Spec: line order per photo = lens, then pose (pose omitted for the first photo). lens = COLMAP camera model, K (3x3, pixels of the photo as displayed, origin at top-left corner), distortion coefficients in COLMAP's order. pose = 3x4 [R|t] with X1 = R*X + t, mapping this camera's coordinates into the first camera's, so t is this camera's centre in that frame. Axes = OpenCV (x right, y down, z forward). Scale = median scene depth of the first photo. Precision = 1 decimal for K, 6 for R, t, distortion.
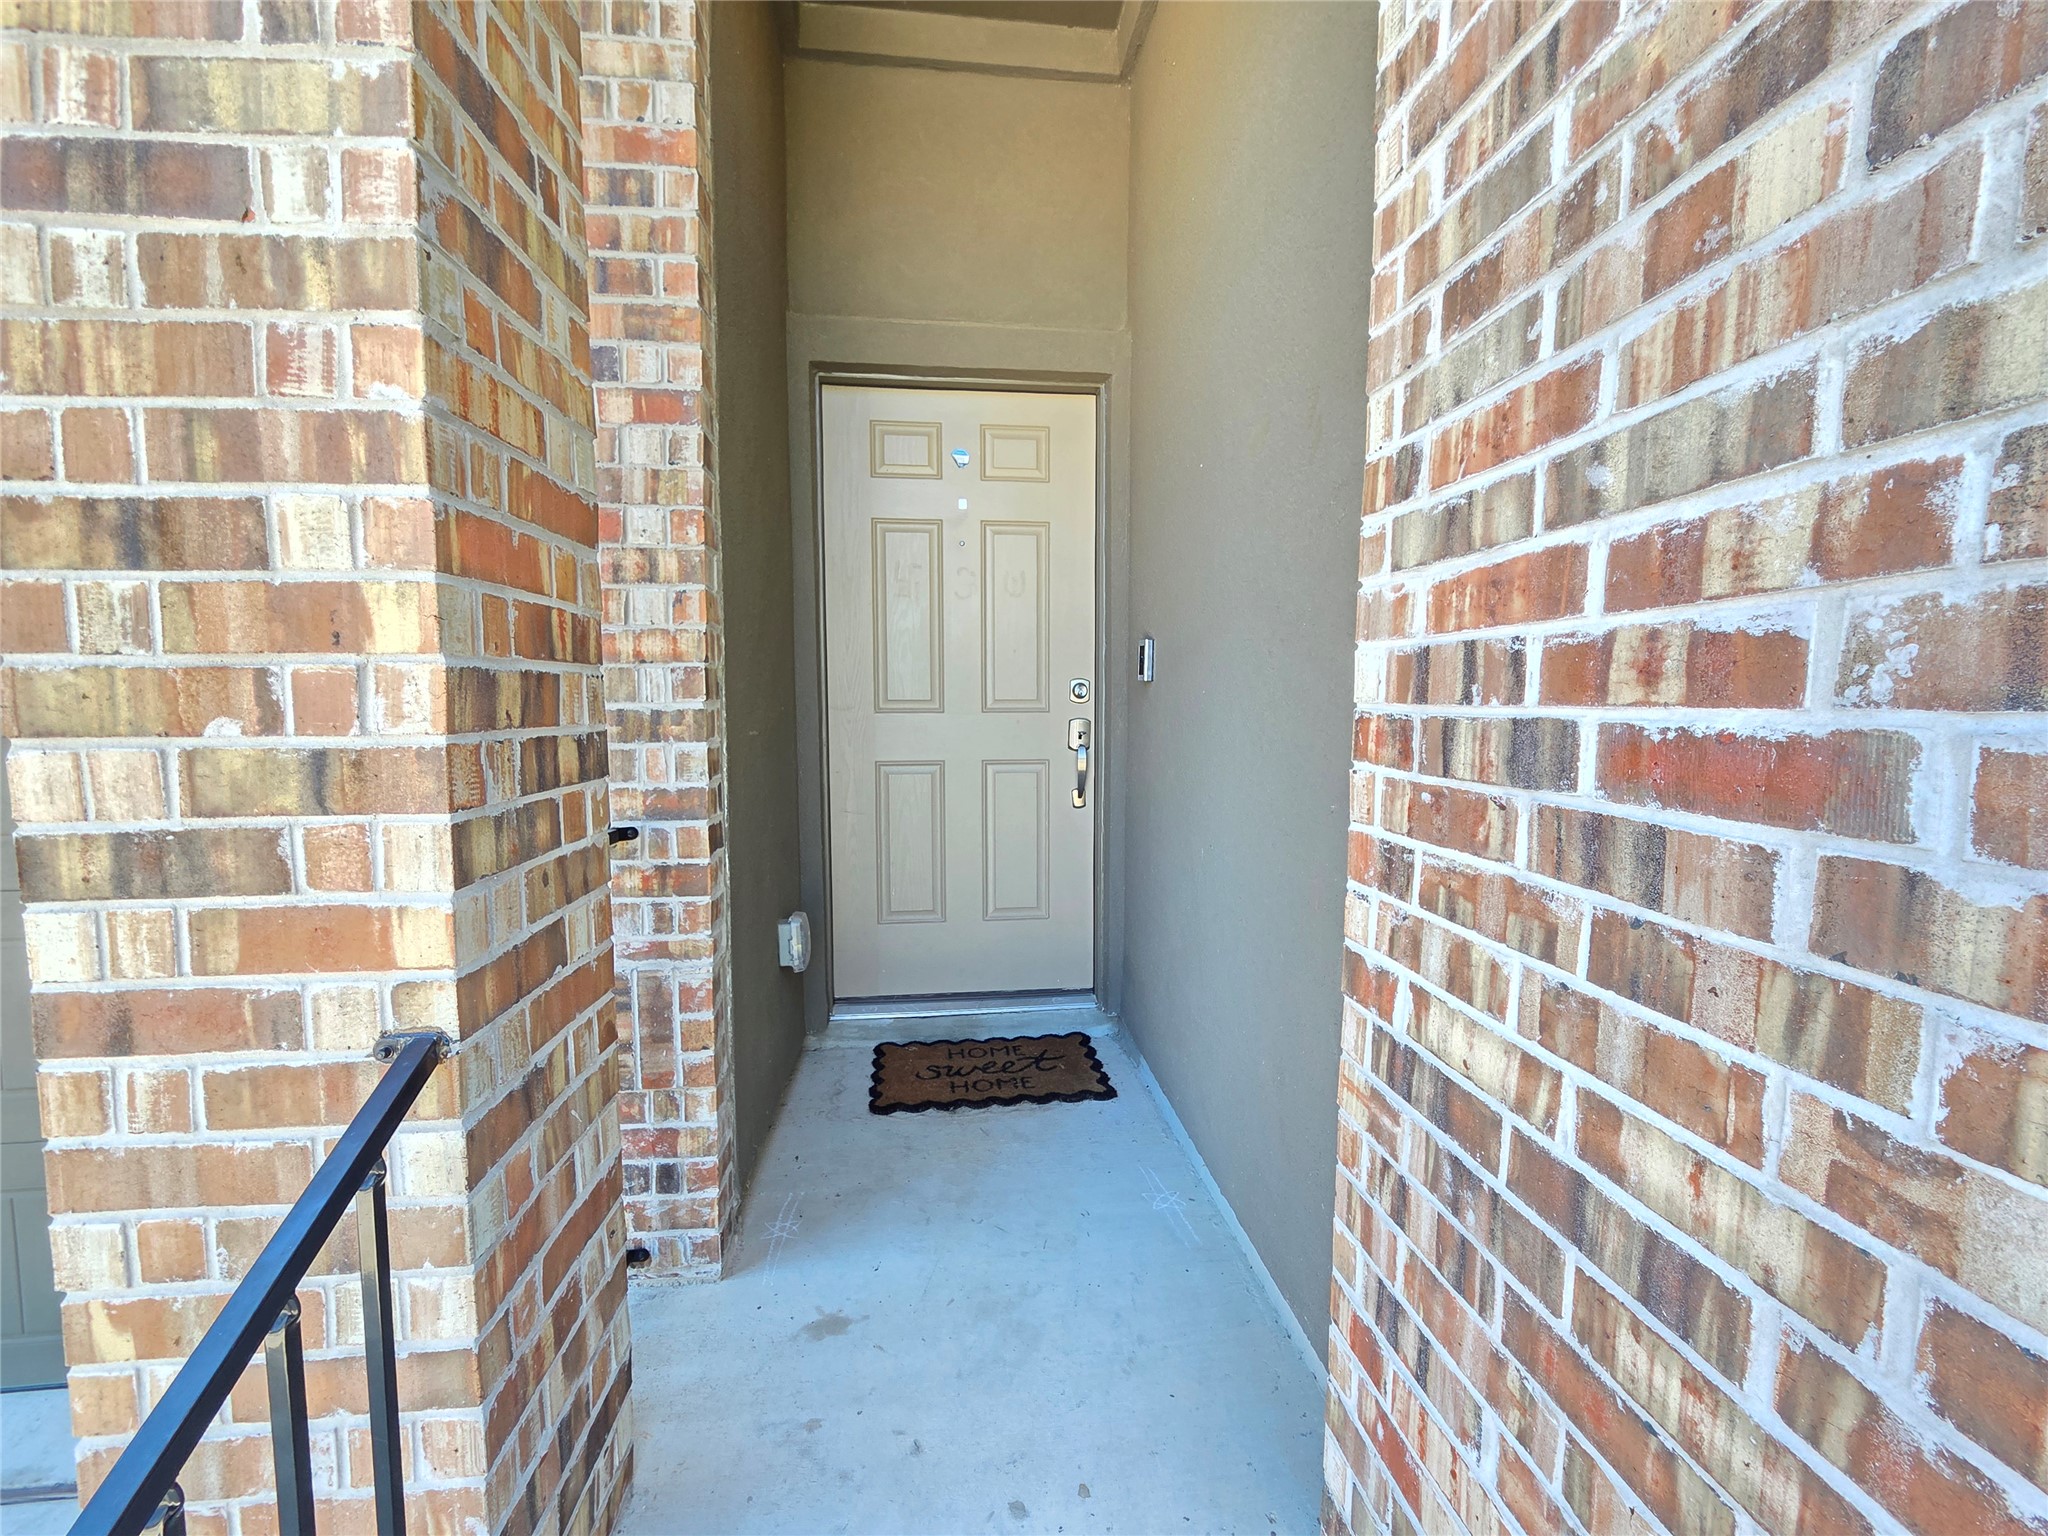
lens RADIAL K [[845.8, 0, 1022.8], [0, 845.8, 769.6], [0, 0, 1]] dist [-0.004930, 0.001808]
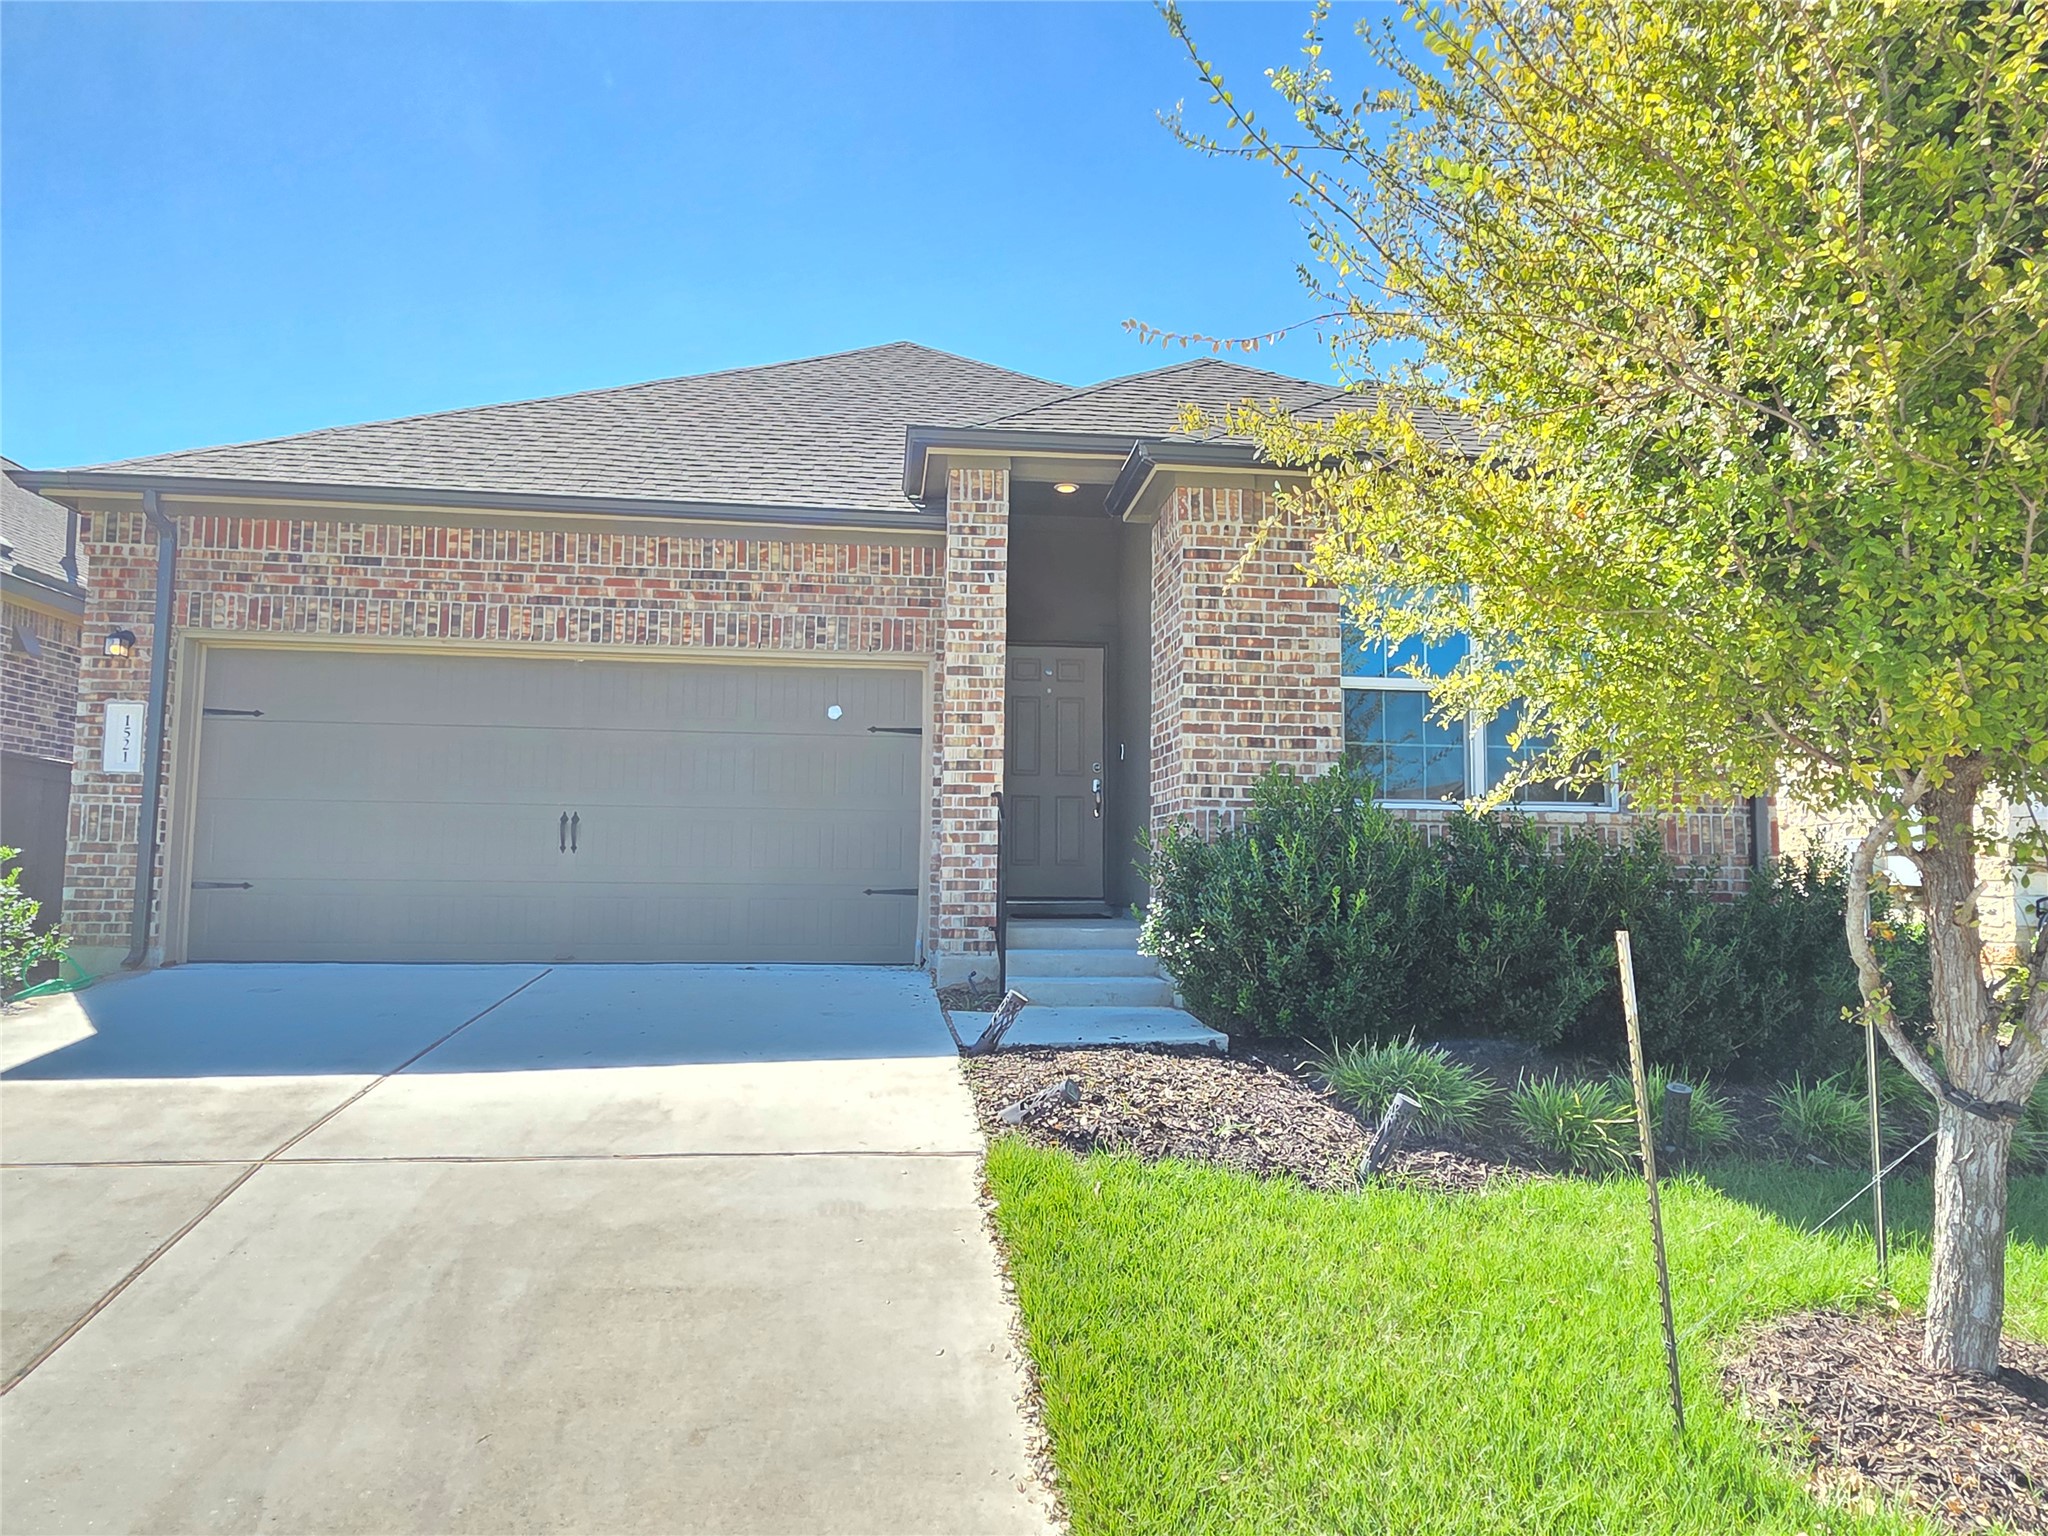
lens RADIAL K [[1193.6, 0, 1025.3], [0, 1193.6, 766.4], [0, 0, 1]] dist [-0.000042, 0.000000]
pose [[0.999948, 0.005985, 0.008315, -0.600163], [-0.004557, 0.986740, -0.162246, 1.683601], [-0.009176, 0.162200, 0.986715, -8.534553]]
